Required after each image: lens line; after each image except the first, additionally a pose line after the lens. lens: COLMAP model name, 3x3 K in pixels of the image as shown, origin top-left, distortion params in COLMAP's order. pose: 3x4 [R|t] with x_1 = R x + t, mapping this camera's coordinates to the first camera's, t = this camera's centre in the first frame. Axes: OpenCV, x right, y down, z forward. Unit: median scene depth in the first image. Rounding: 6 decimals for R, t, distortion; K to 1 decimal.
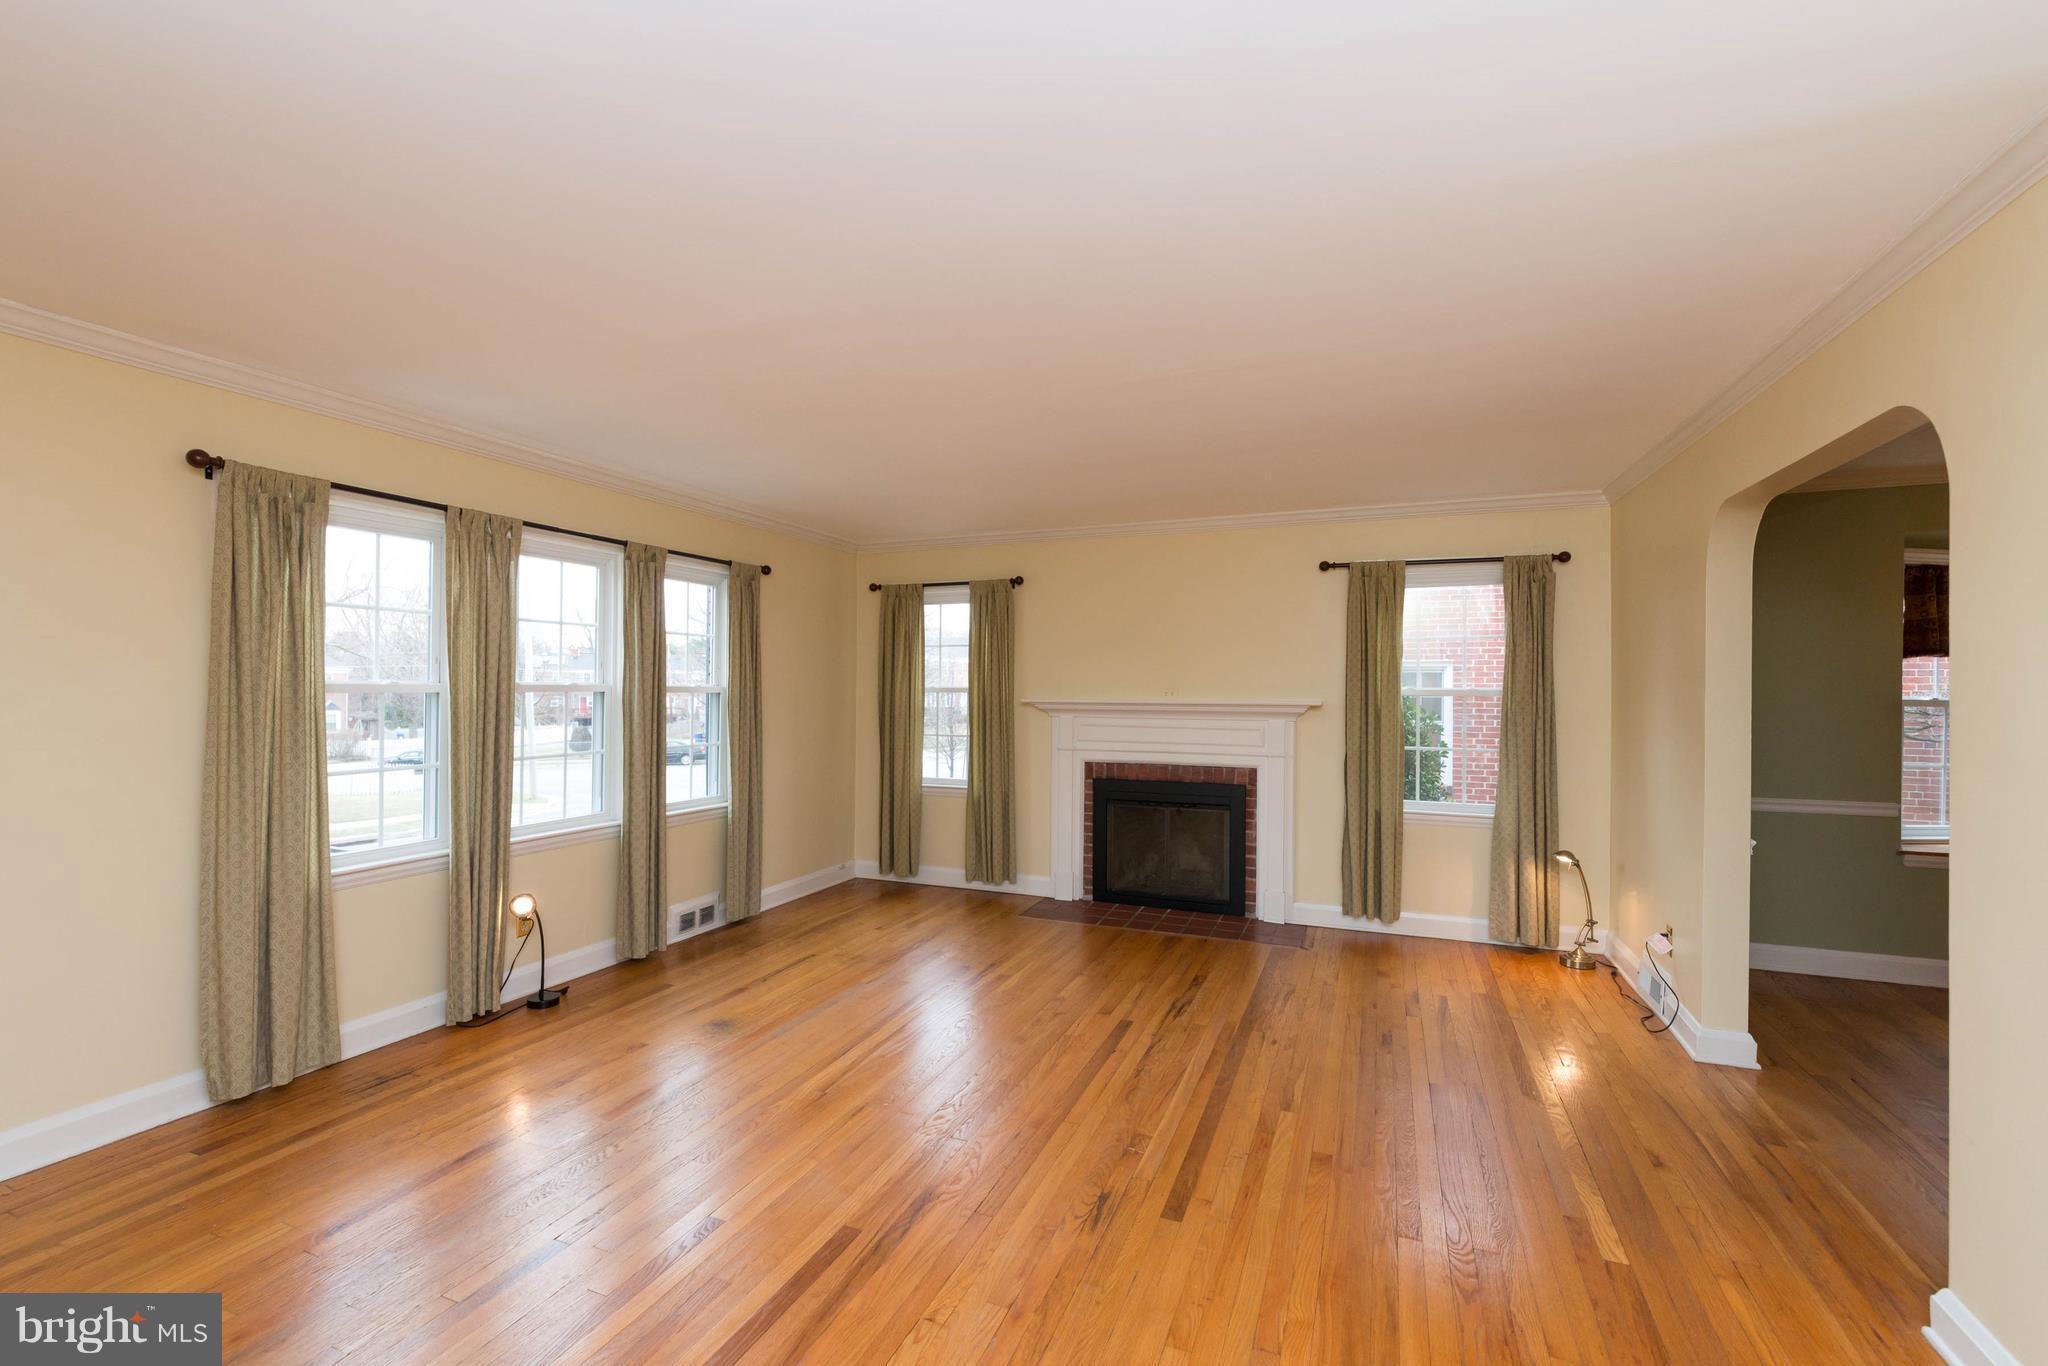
lens RADIAL K [[887.2, 0, 1000.1], [0, 887.2, 679.5], [0, 0, 1]] dist [-0.004650, 0.000392]
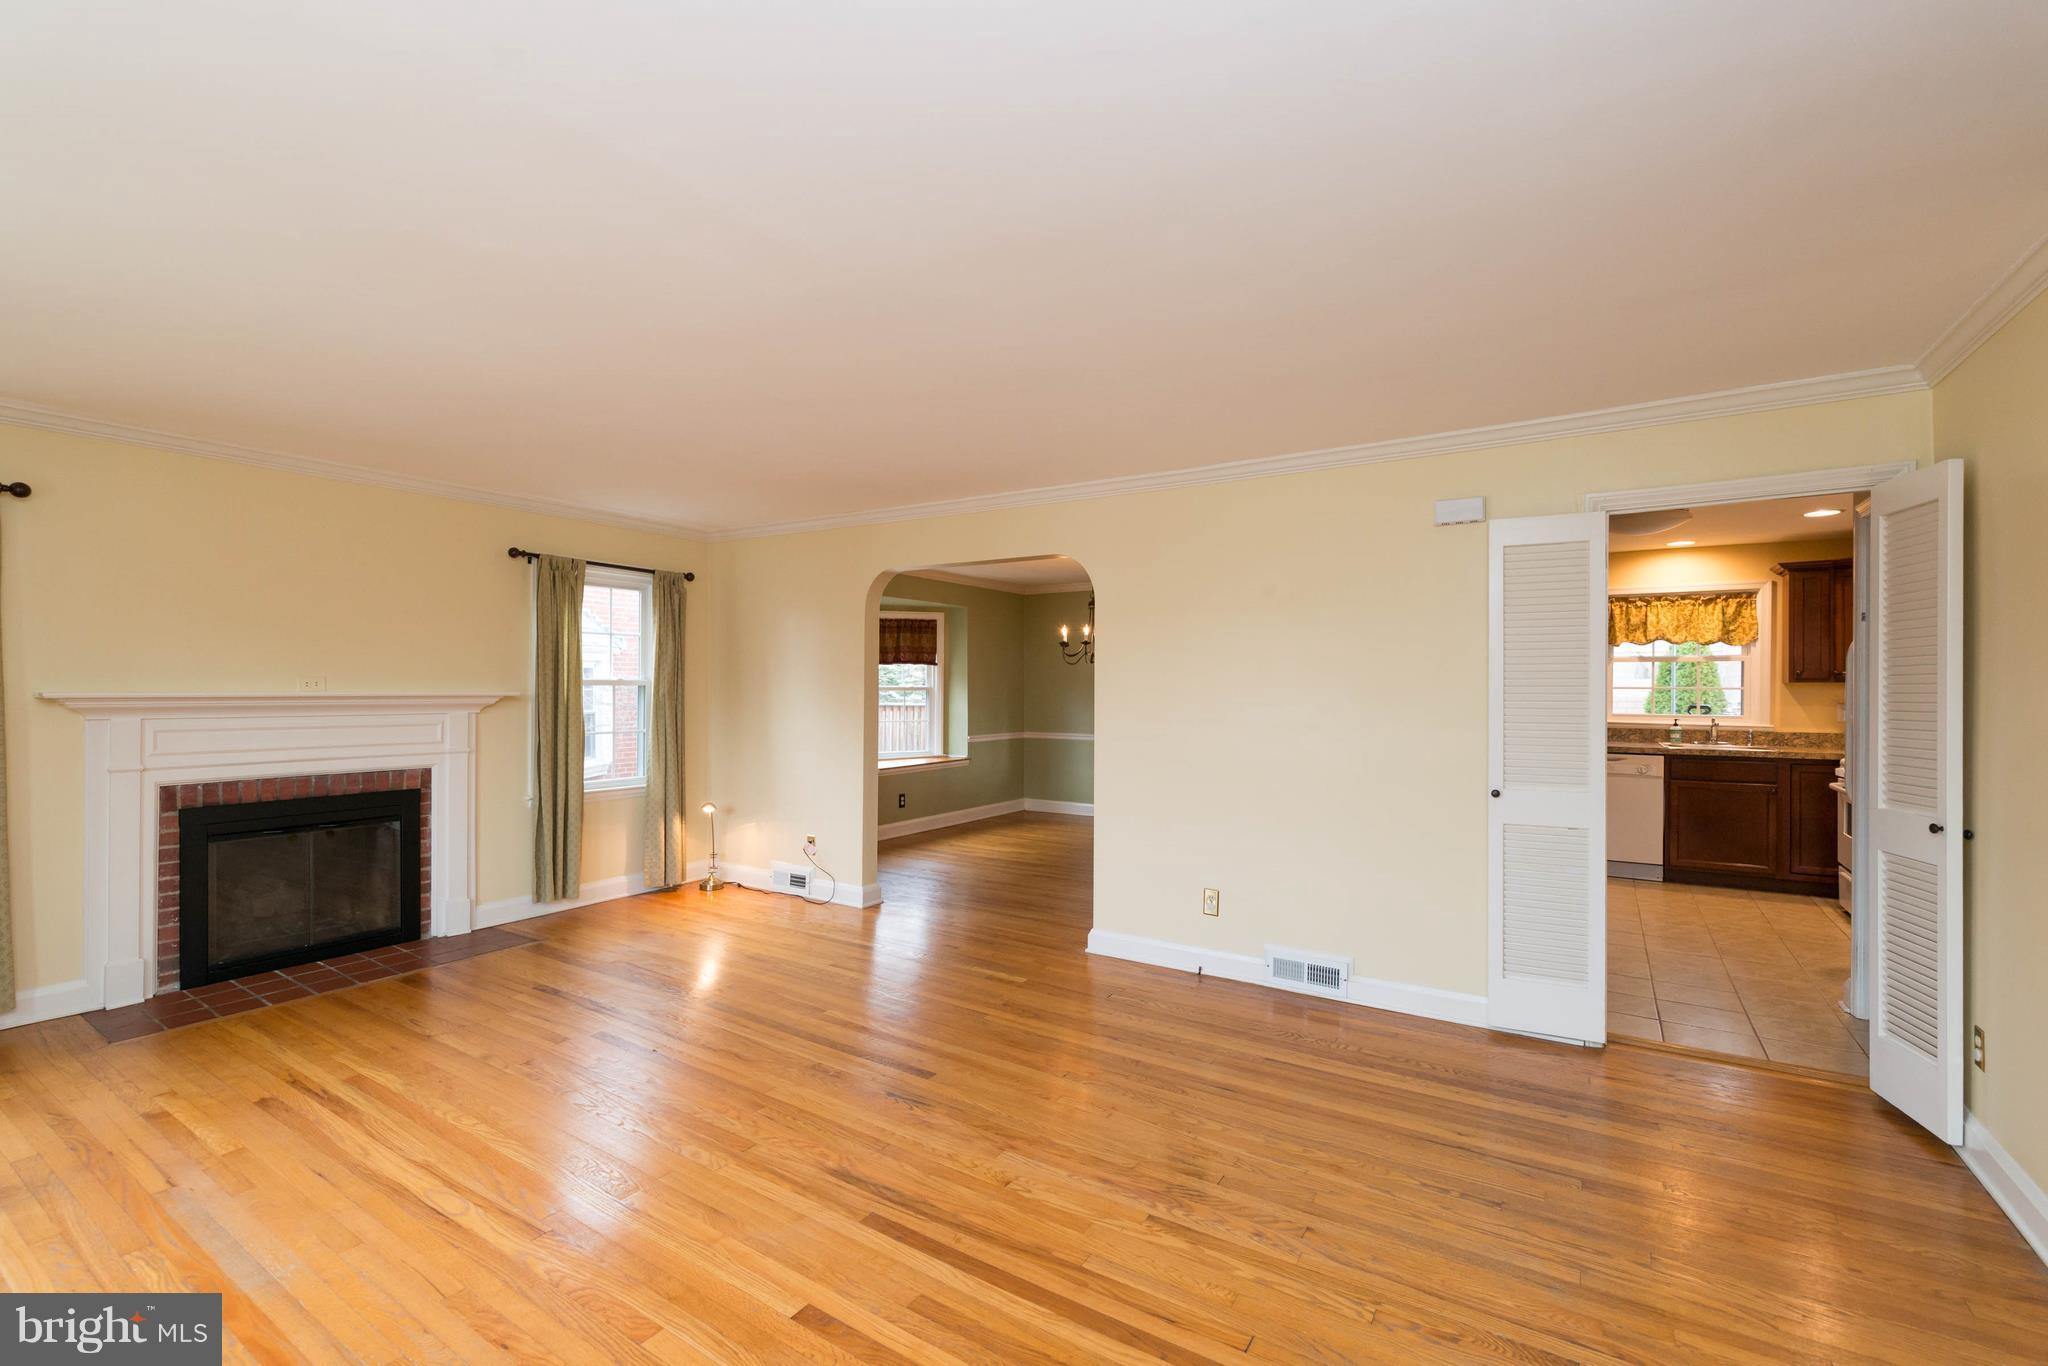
lens RADIAL K [[887.2, 0, 984.7], [0, 887.2, 691.8], [0, 0, 1]] dist [-0.004650, 0.000392]
pose [[0.180551, -0.006783, 0.983542, -0.499498], [-0.012276, 0.999883, 0.009150, 0.009855], [-0.983489, -0.013726, 0.180447, 0.314627]]
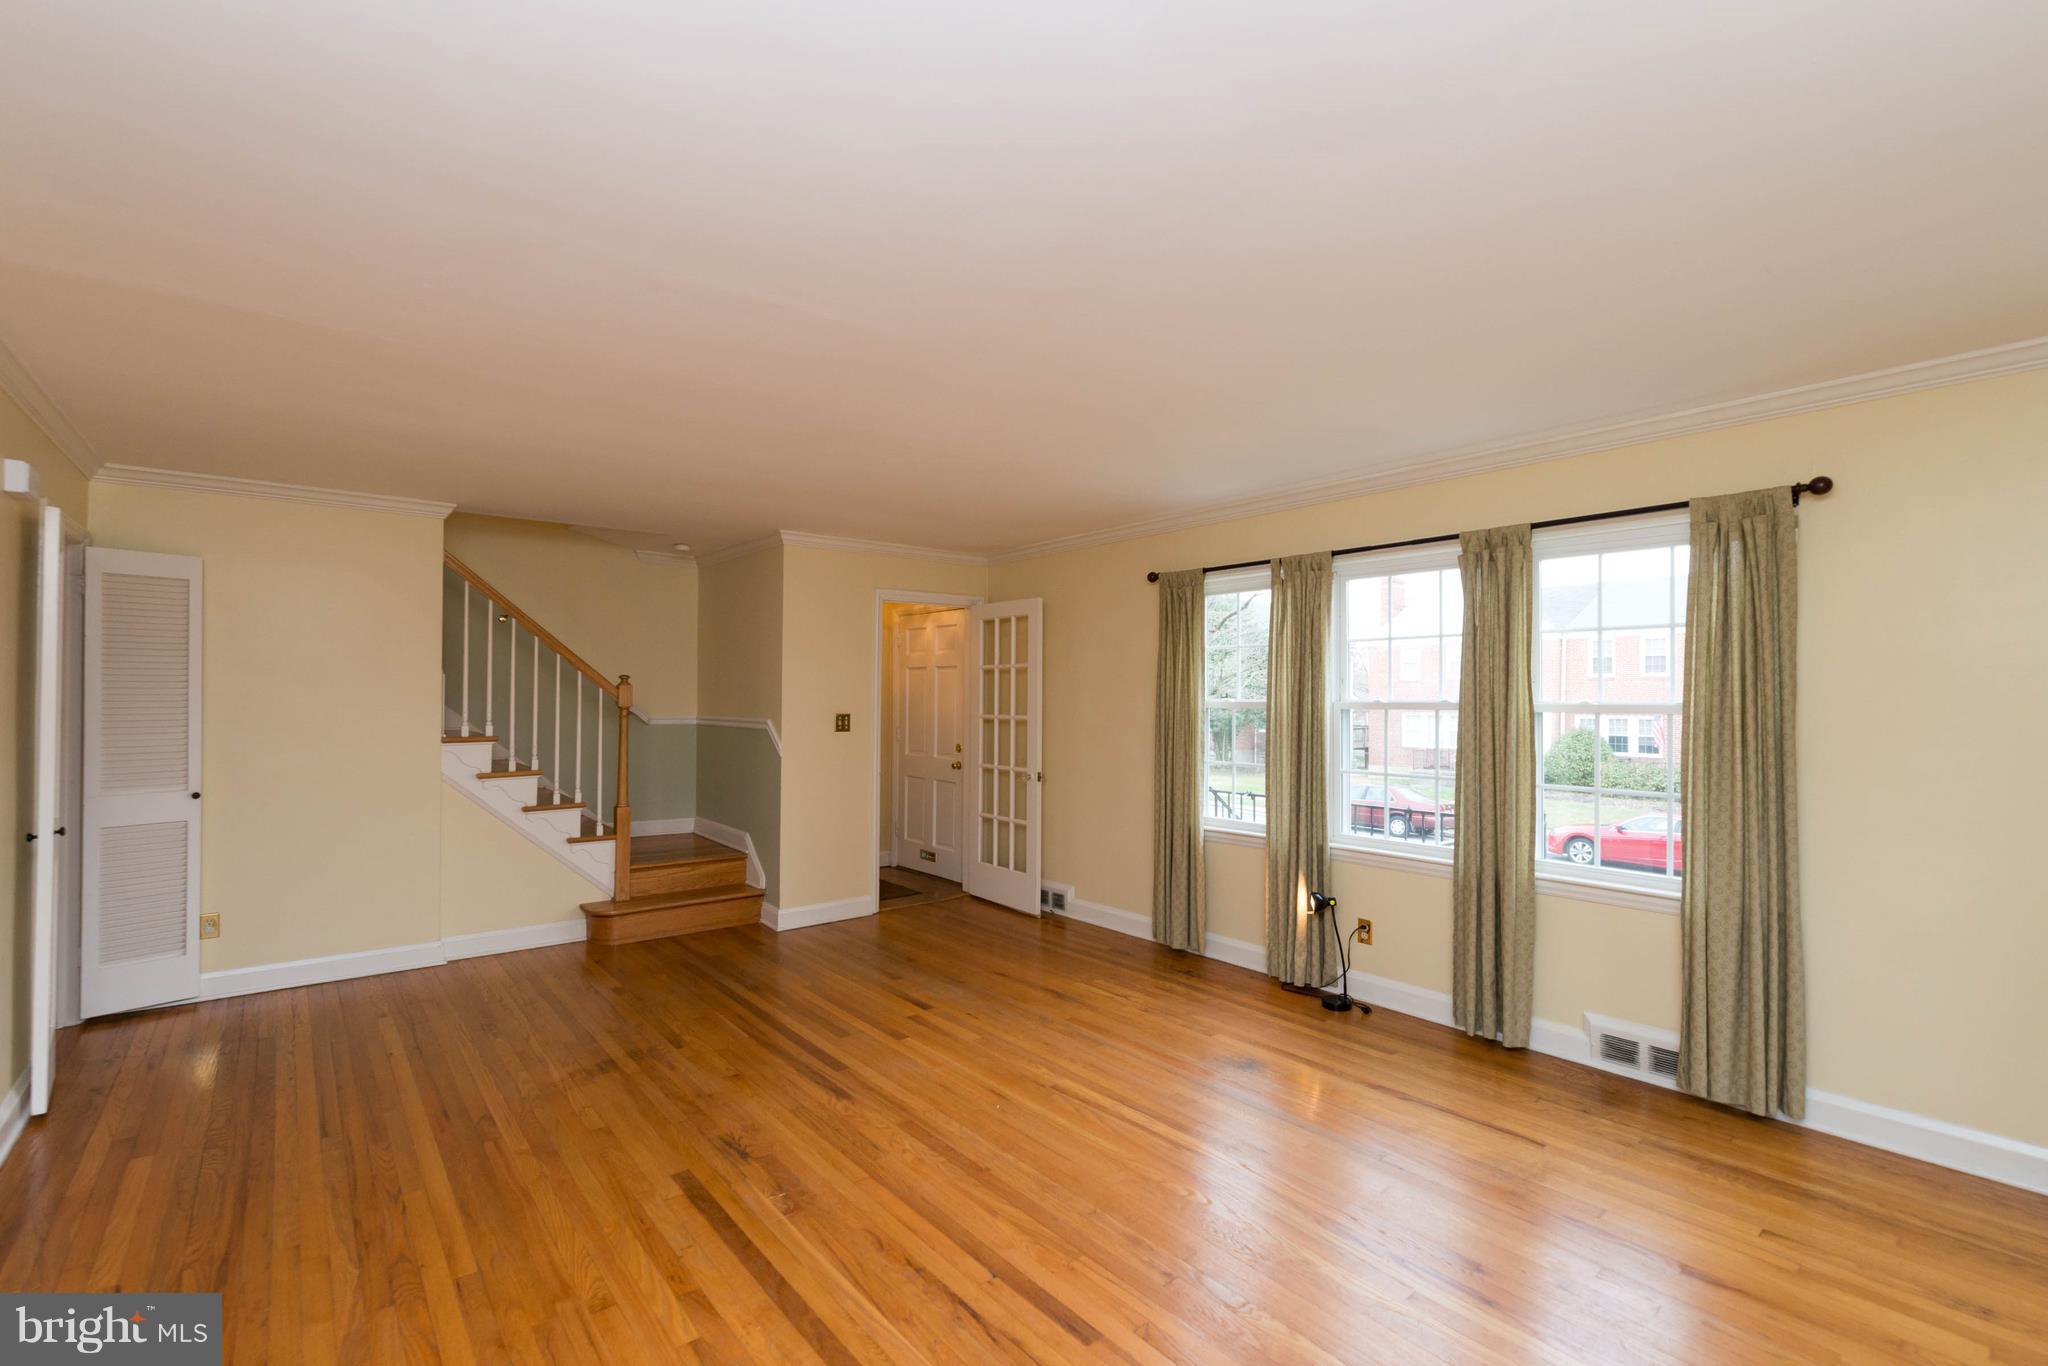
lens RADIAL K [[887.2, 0, 994.1], [0, 887.2, 690.2], [0, 0, 1]] dist [-0.004650, 0.000392]
pose [[-0.473055, -0.015195, -0.880902, 0.458729], [-0.000624, 0.999857, -0.016911, 0.007650], [0.881033, -0.007450, -0.472997, 0.862141]]
